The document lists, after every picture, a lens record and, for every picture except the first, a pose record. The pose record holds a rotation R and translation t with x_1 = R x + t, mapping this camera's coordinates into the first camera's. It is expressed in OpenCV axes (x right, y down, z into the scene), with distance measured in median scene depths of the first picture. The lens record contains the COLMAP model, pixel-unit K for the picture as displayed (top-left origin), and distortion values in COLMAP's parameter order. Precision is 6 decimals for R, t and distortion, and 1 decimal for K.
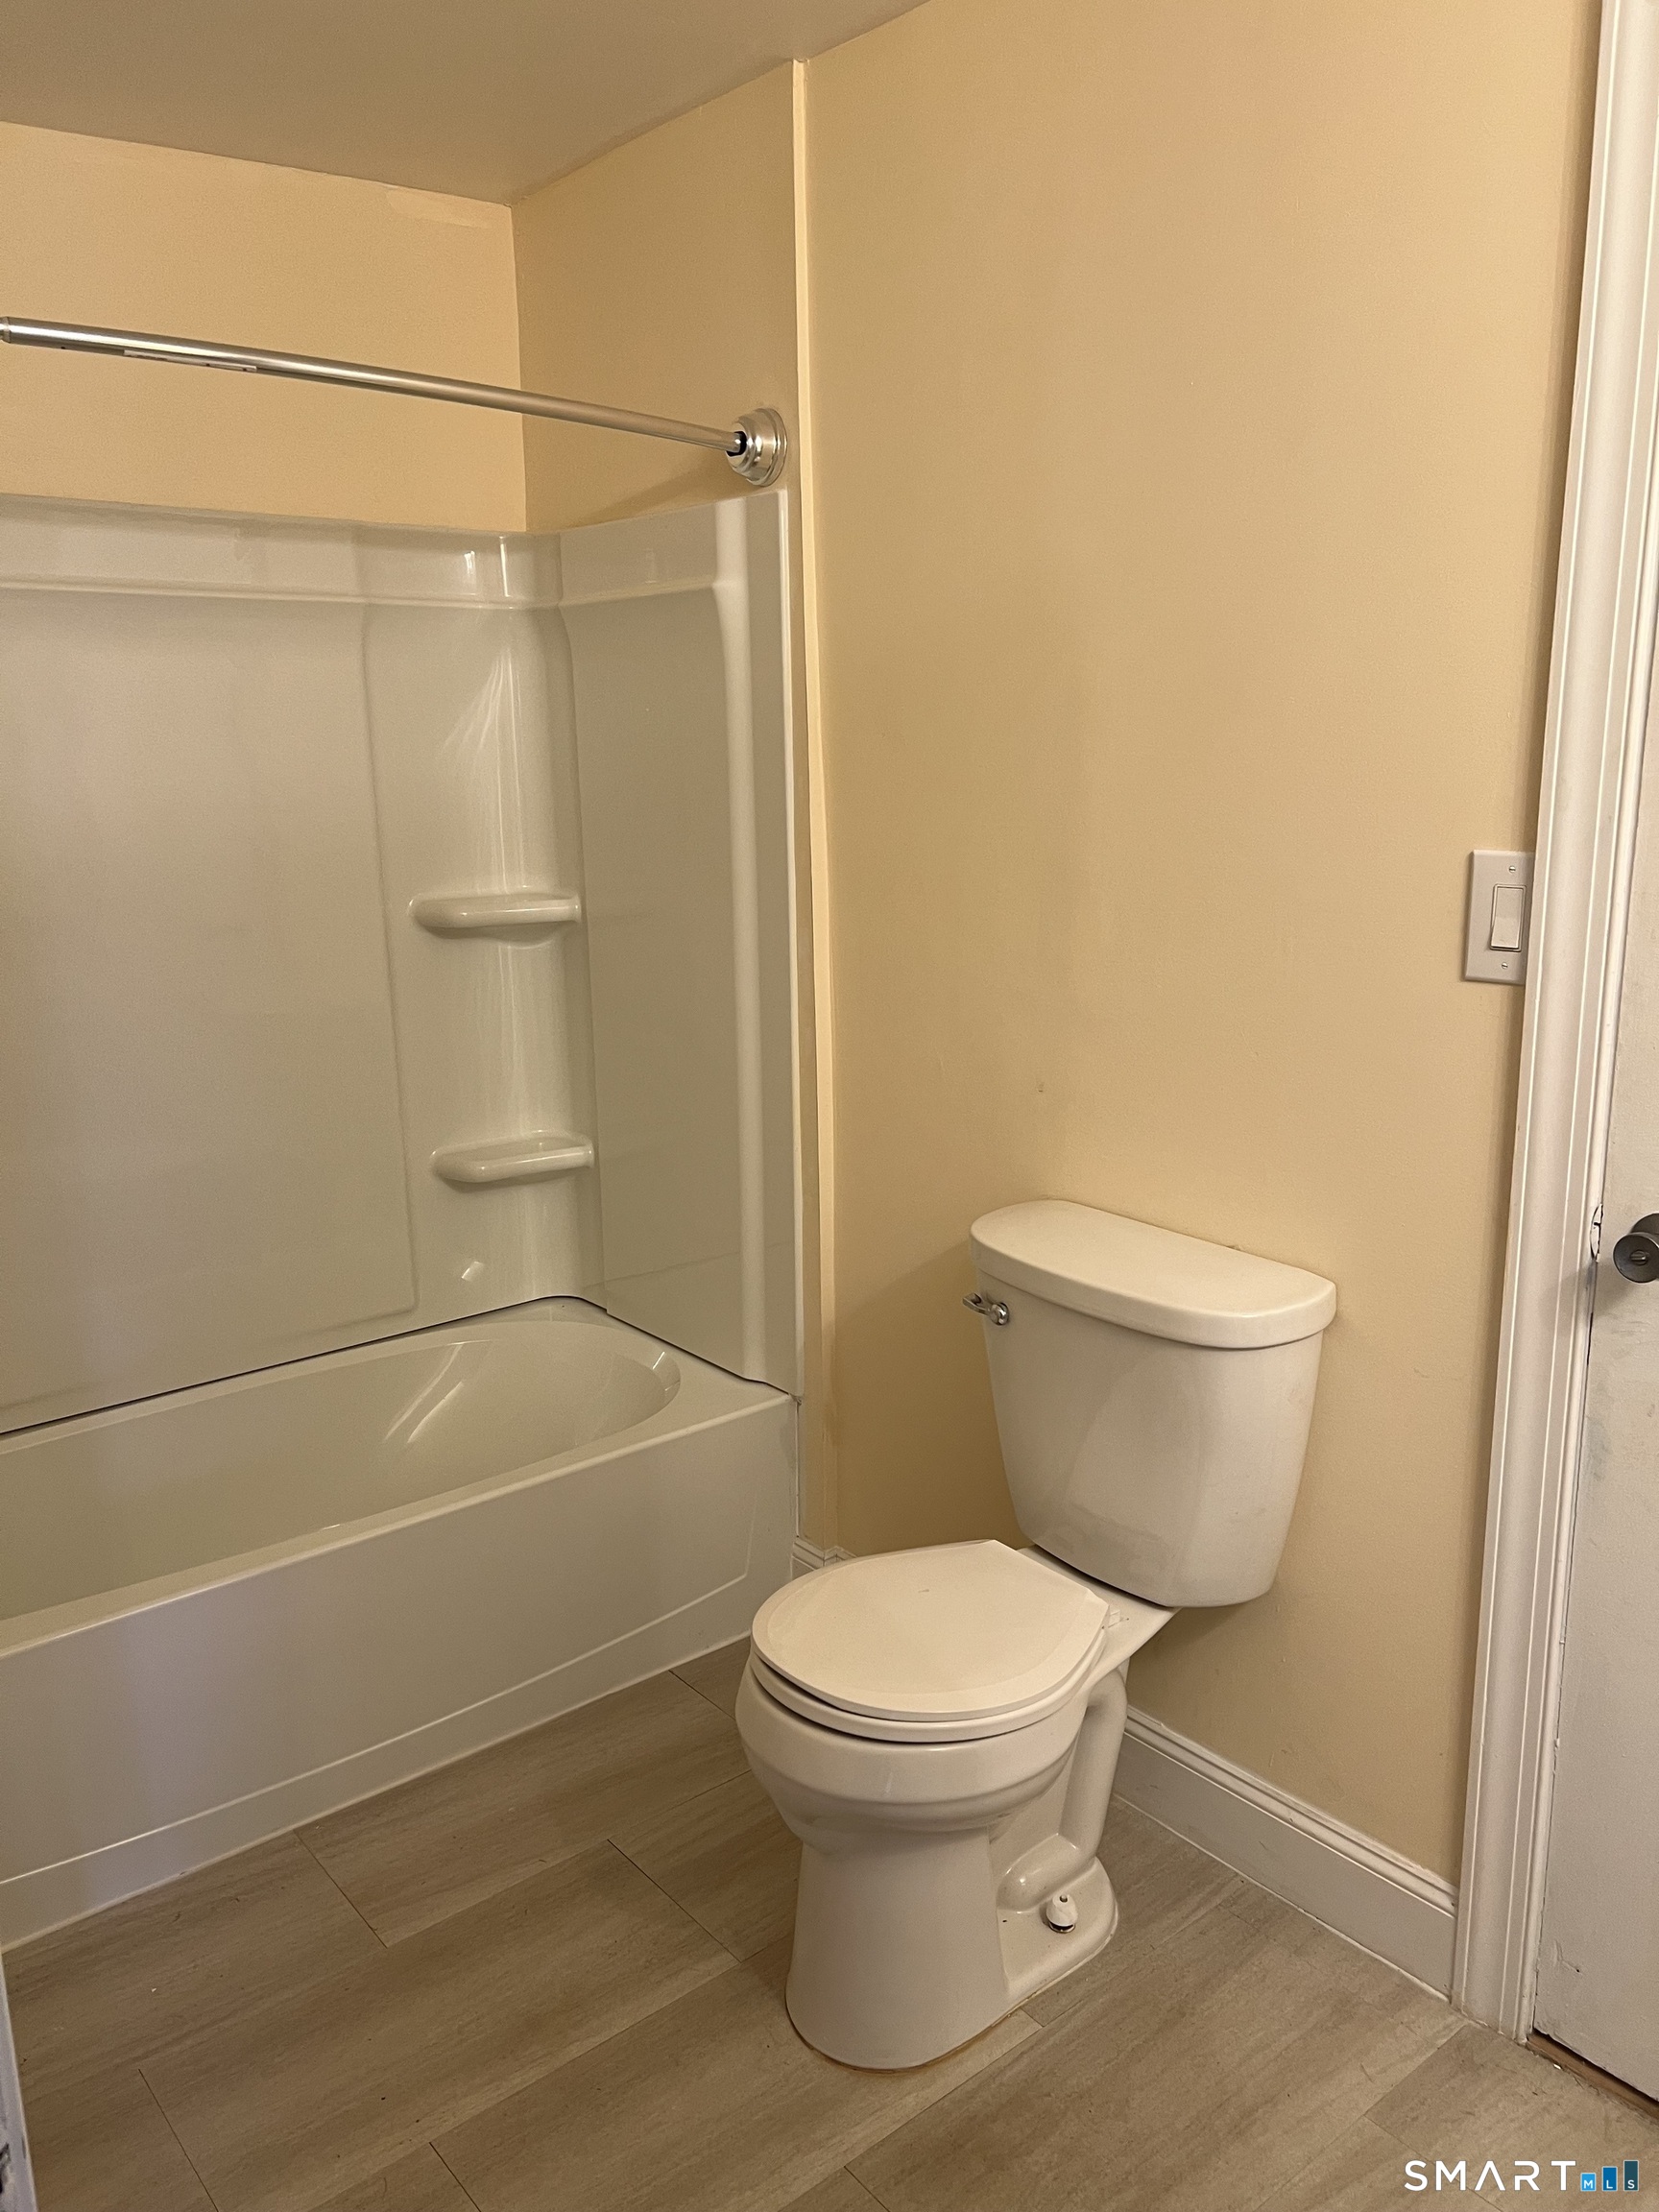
lens RADIAL K [[1667.9, 0, 829.9], [0, 1667.9, 1106.3], [0, 0, 1]] dist [0.042279, -0.006776]
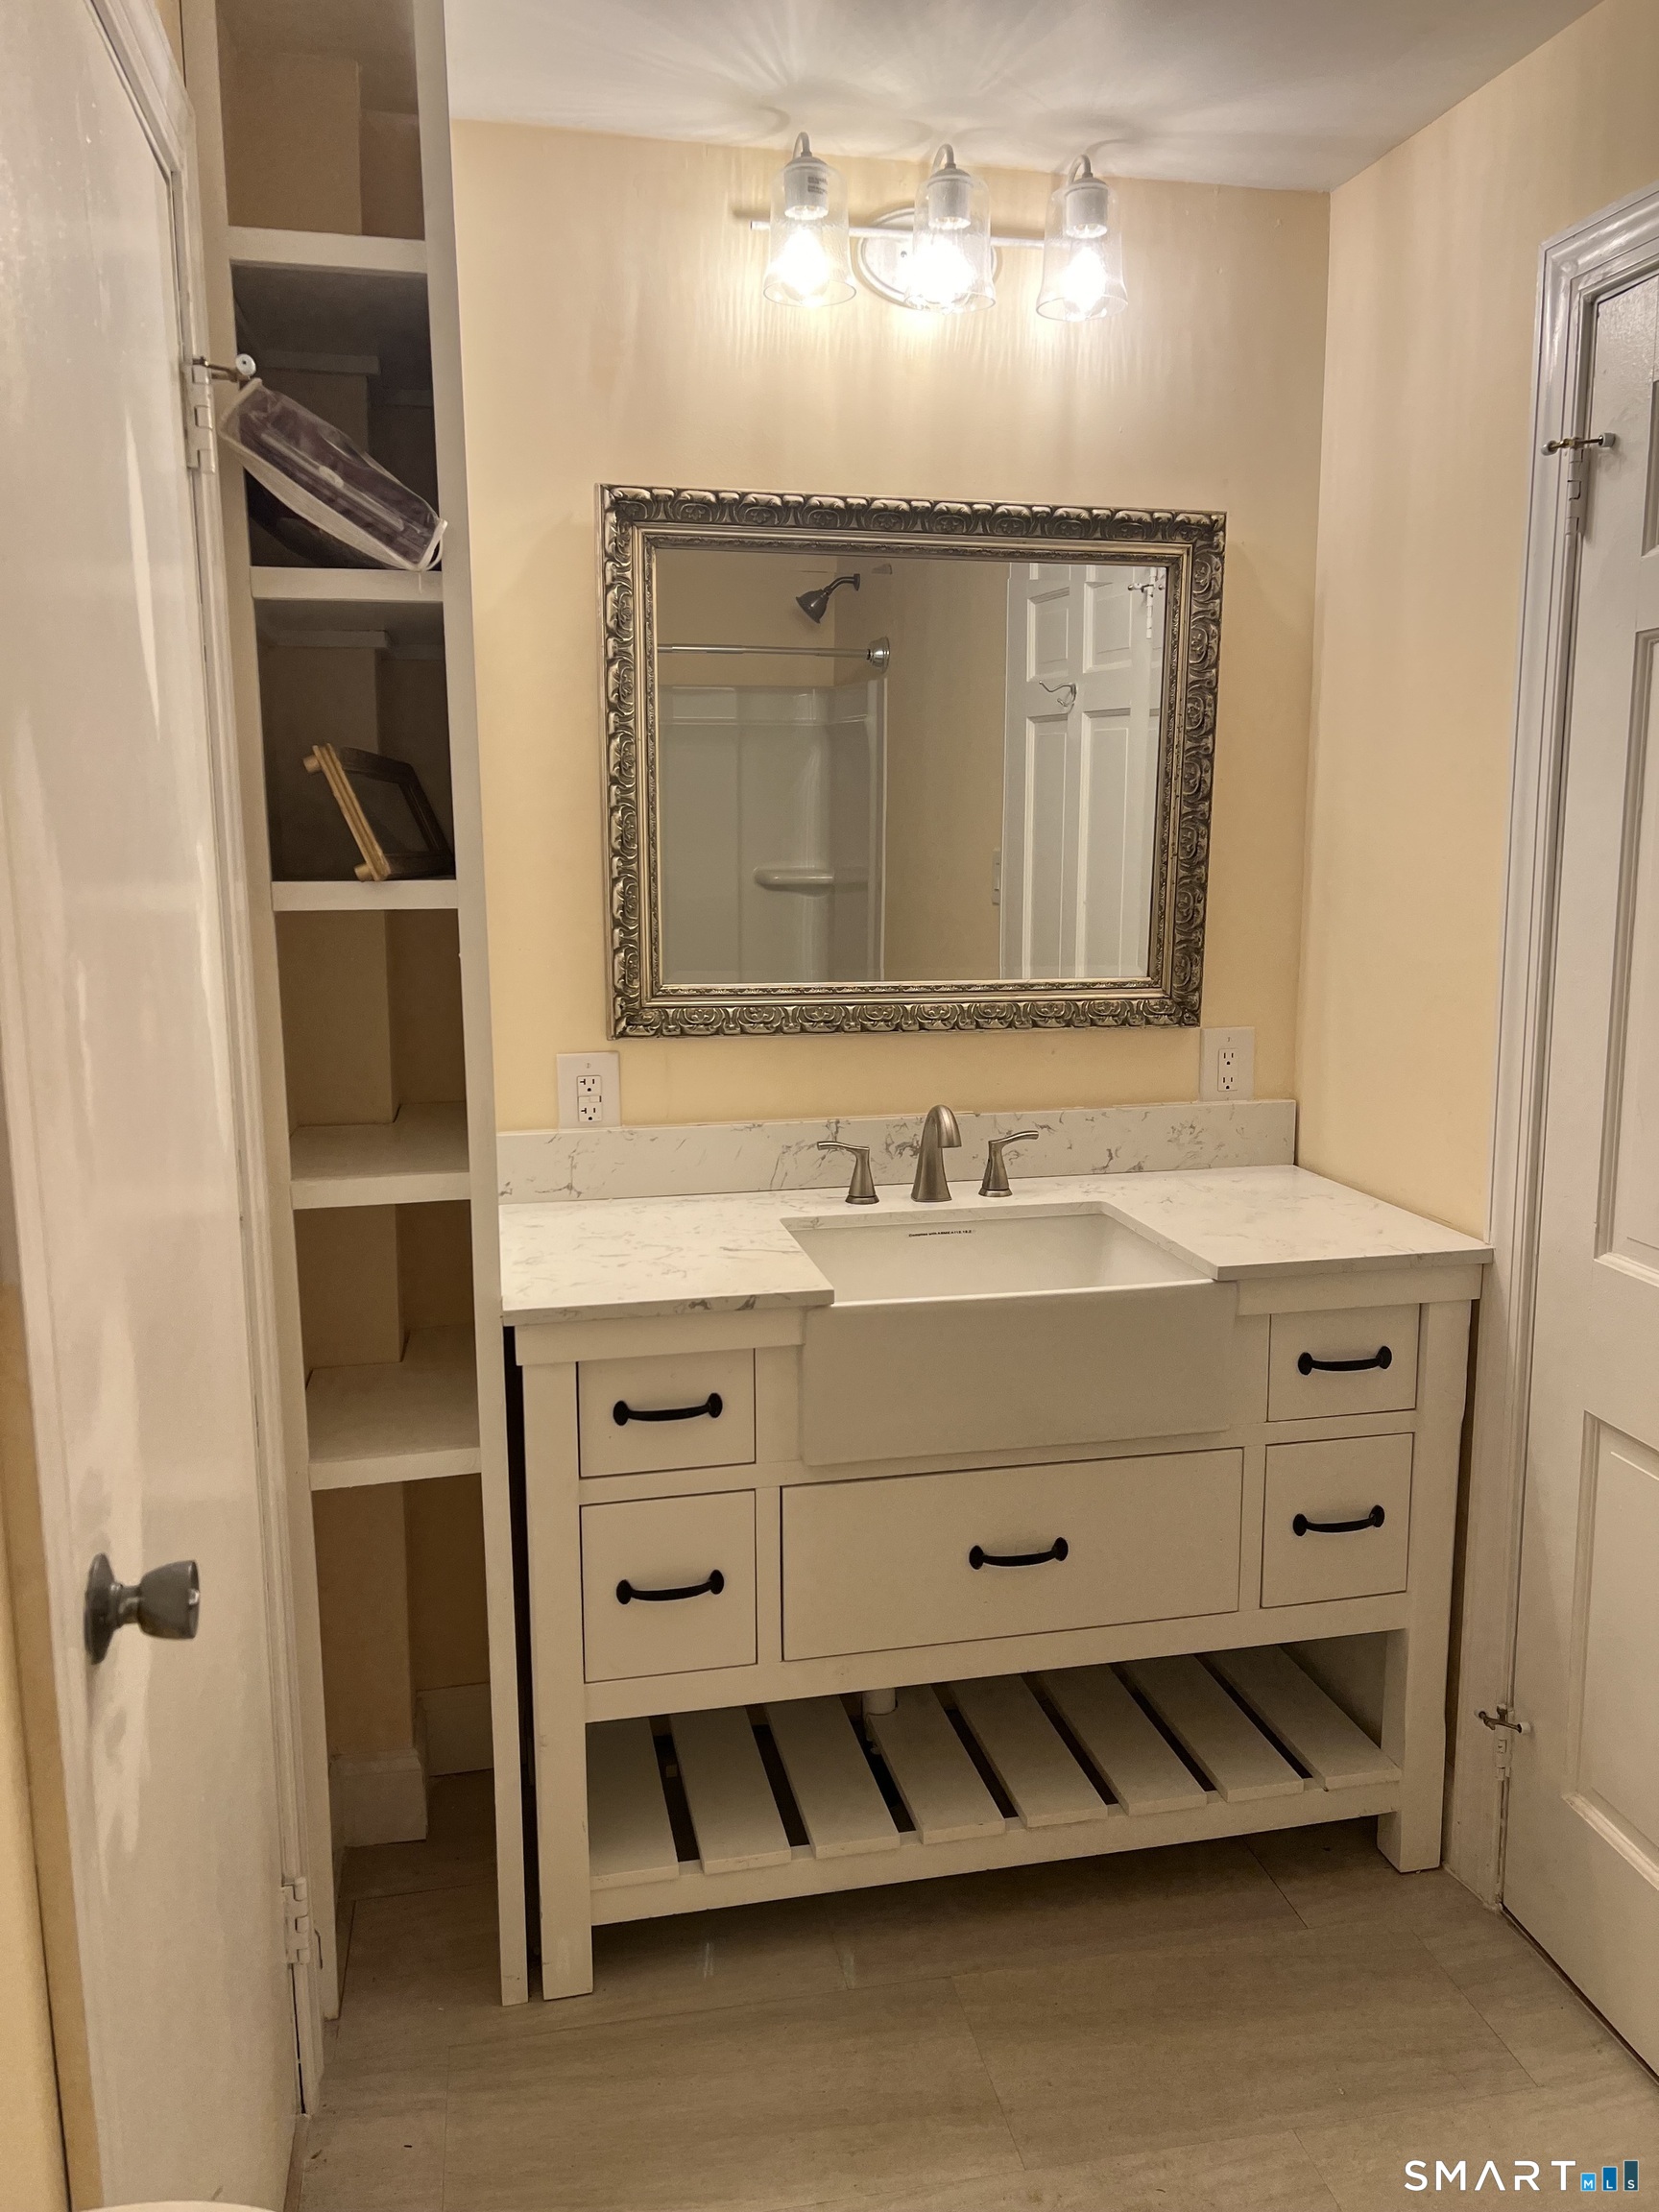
lens RADIAL K [[1667.9, 0, 830.9], [0, 1667.9, 1102.0], [0, 0, 1]] dist [0.042279, -0.006776]
pose [[0.887823, 0.094366, -0.450406, 0.755118], [-0.107498, 0.994199, -0.003598, 0.149648], [0.447454, 0.051613, 0.892816, -0.729922]]
